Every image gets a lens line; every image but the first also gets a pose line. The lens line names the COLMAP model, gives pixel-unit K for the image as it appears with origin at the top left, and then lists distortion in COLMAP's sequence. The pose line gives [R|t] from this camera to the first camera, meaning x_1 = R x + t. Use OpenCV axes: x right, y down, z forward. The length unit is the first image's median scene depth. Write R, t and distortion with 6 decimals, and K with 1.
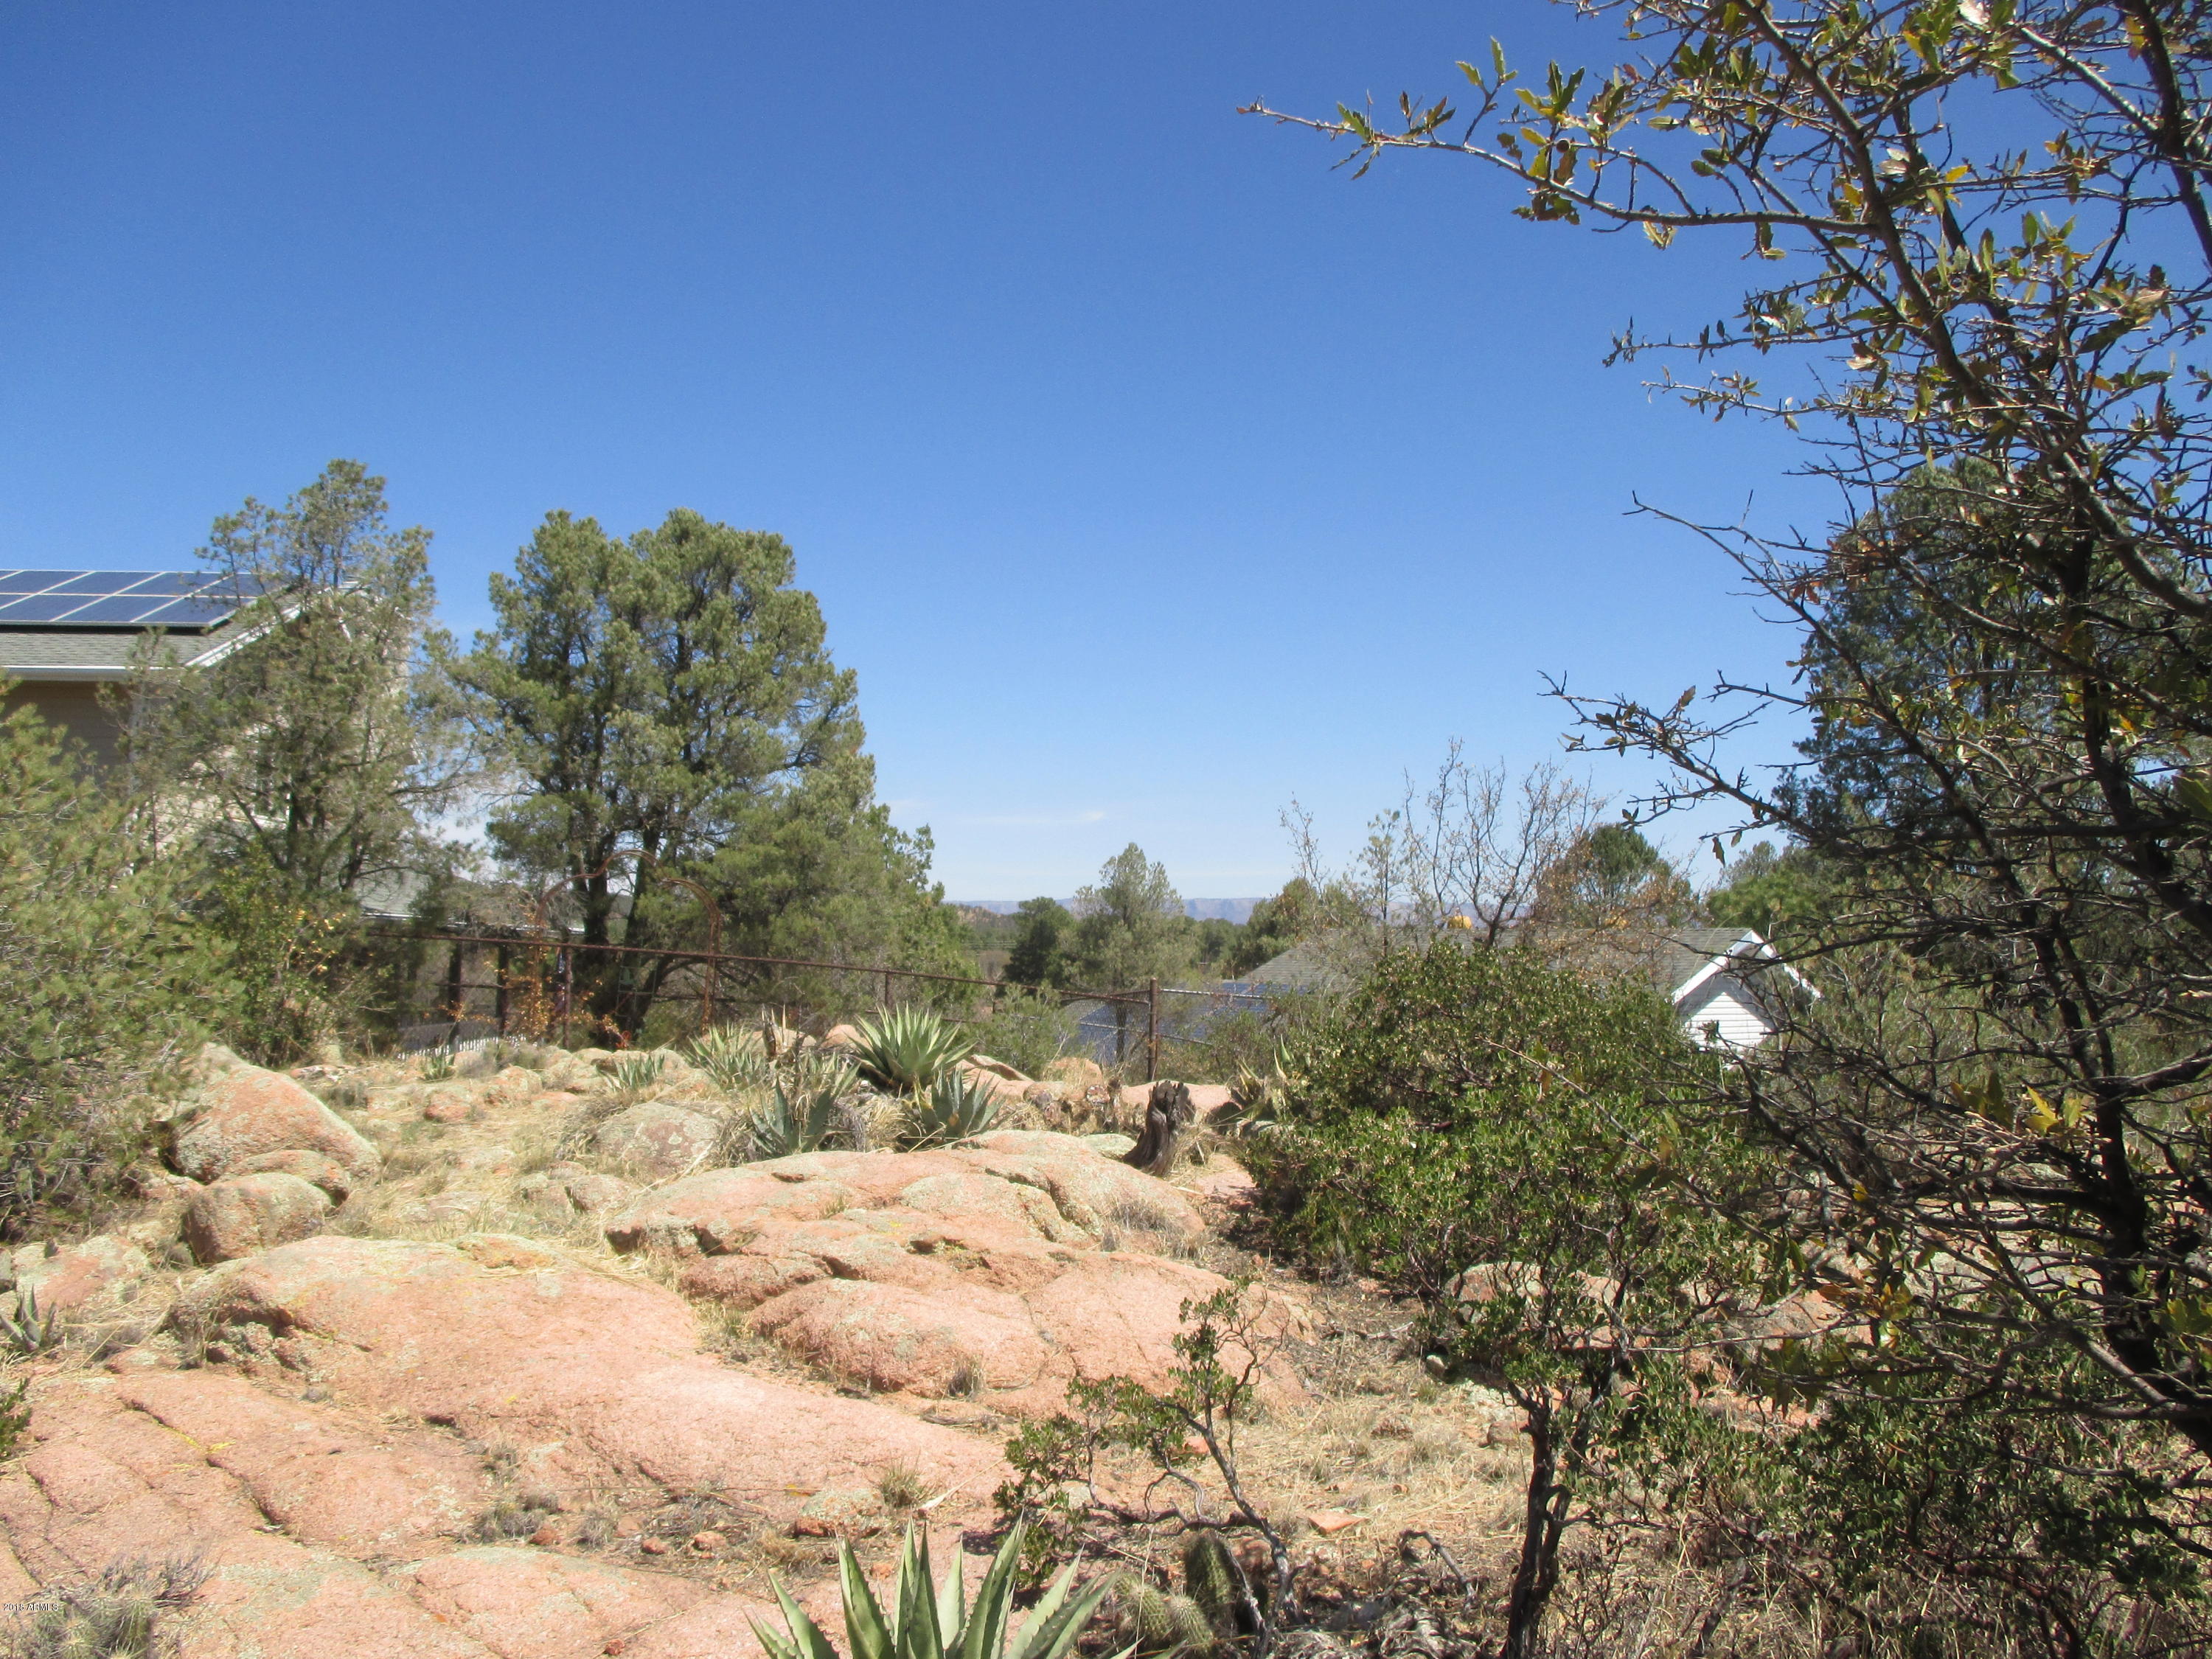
lens RADIAL K [[1651.1, 0, 1099.2], [0, 1651.1, 816.8], [0, 0, 1]] dist [0.000947, 0.000574]
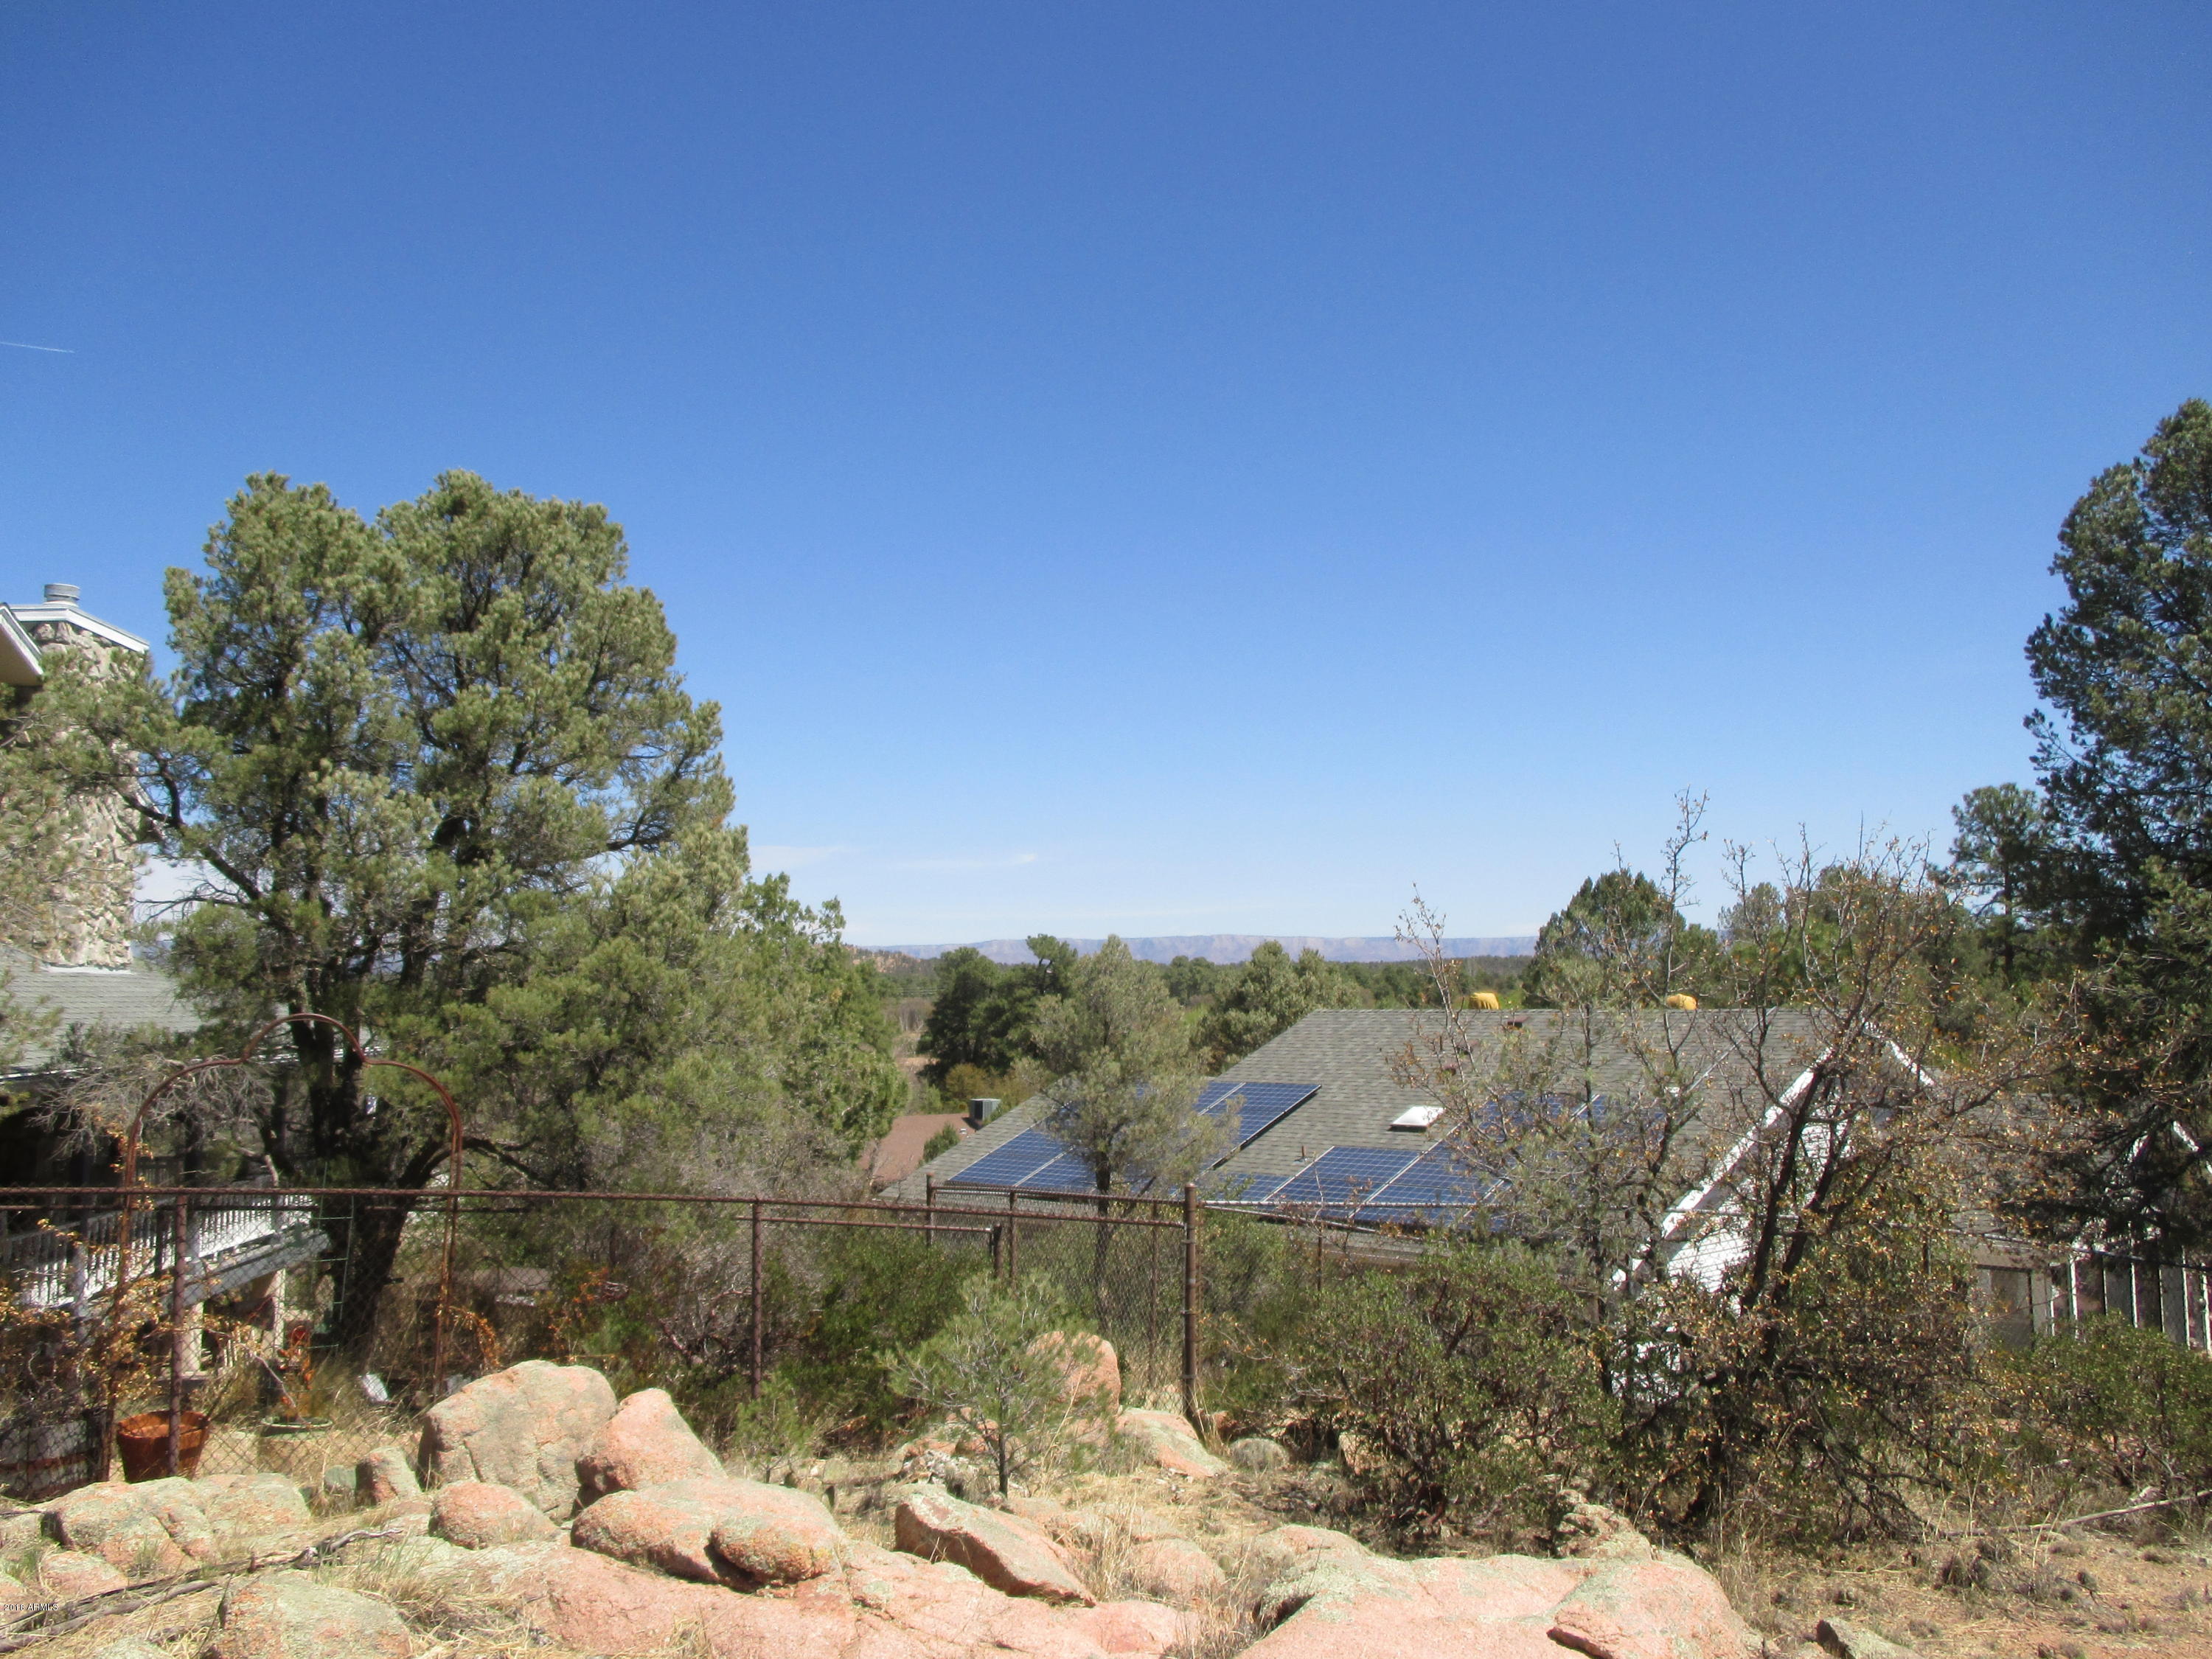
lens RADIAL K [[1651.1, 0, 1114.6], [0, 1651.1, 848.6], [0, 0, 1]] dist [0.000947, 0.000574]
pose [[0.997989, -0.021920, 0.059478, -0.025440], [0.022227, 0.999743, -0.004503, -0.021689], [-0.059364, 0.005816, 0.998219, 0.306762]]
